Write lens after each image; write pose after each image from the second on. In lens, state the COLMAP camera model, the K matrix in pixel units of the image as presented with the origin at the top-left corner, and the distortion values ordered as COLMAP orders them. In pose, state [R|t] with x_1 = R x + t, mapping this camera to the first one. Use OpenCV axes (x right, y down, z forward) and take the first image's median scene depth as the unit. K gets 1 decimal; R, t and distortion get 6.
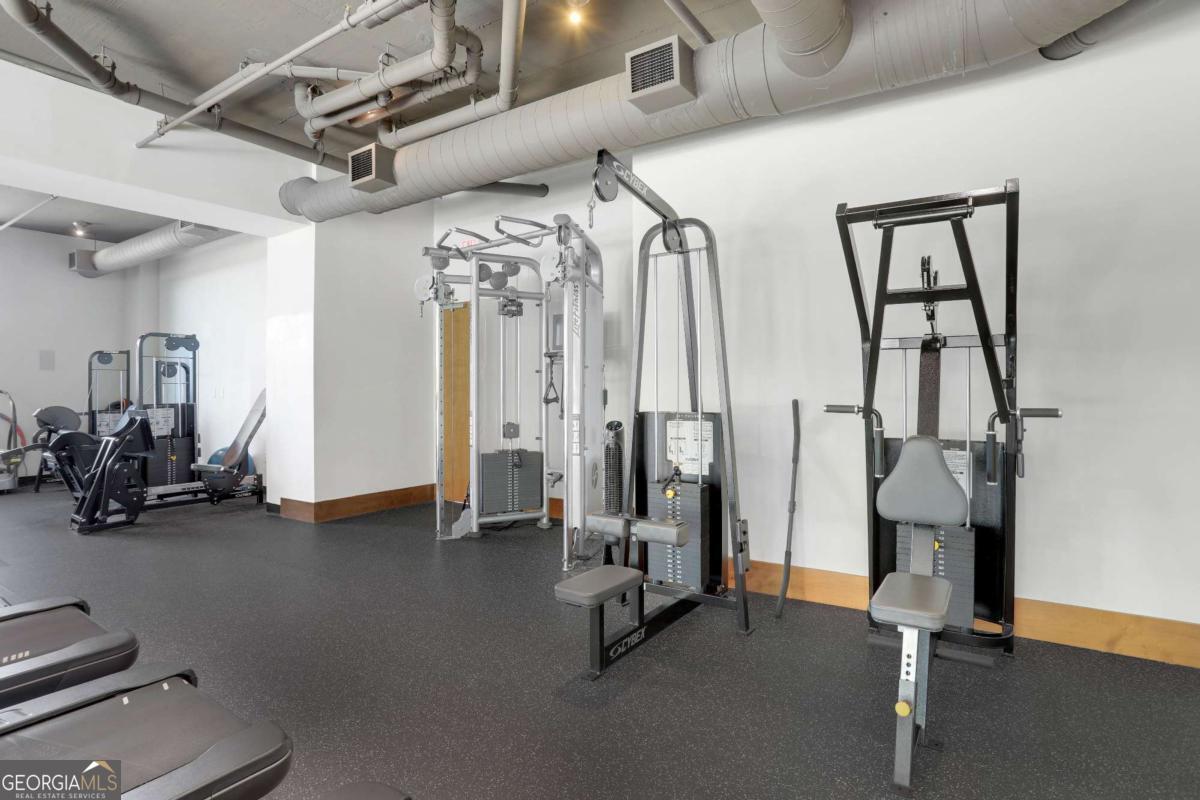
lens RADIAL K [[612.5, 0, 604.3], [0, 612.5, 390.3], [0, 0, 1]] dist [-0.079278, 0.032731]
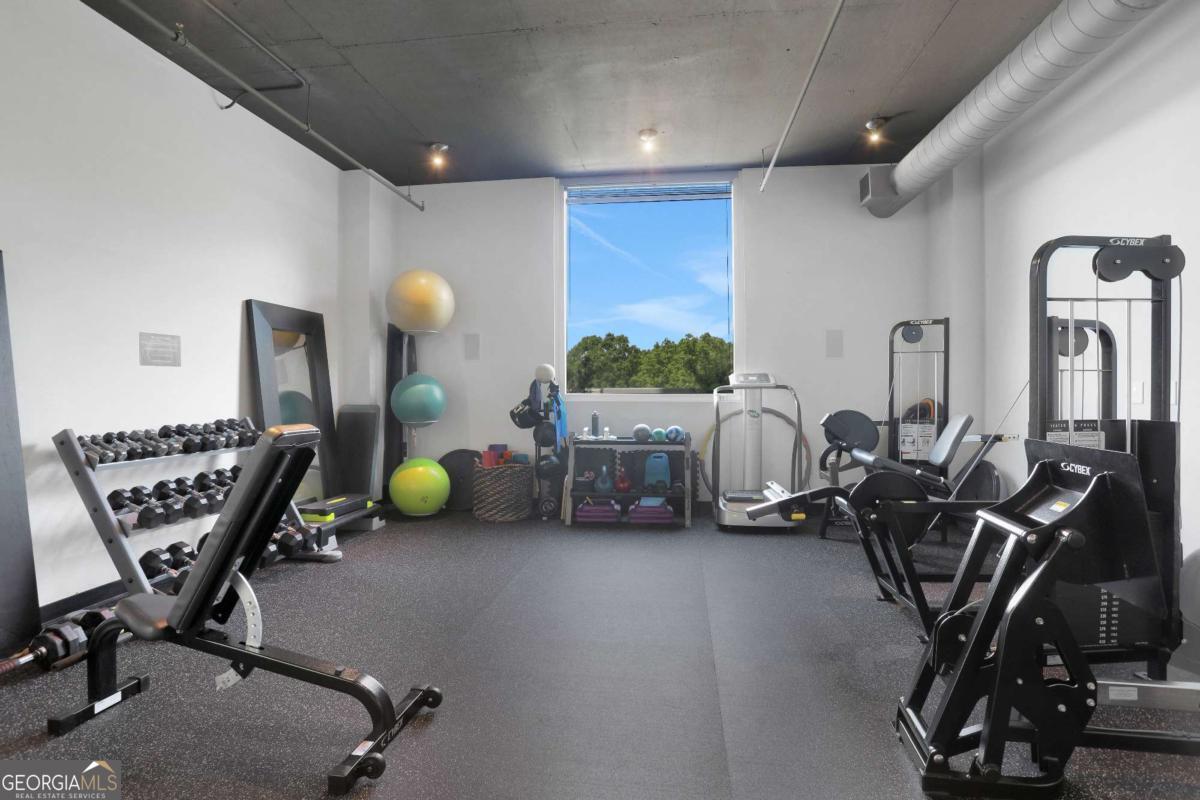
lens RADIAL K [[612.5, 0, 604.3], [0, 612.5, 390.3], [0, 0, 1]] dist [-0.079278, 0.032731]
pose [[0.447357, 0.006886, -0.894329, -0.444906], [-0.001701, 0.999975, 0.006848, 0.001264], [0.894354, -0.001542, 0.447358, 0.445910]]
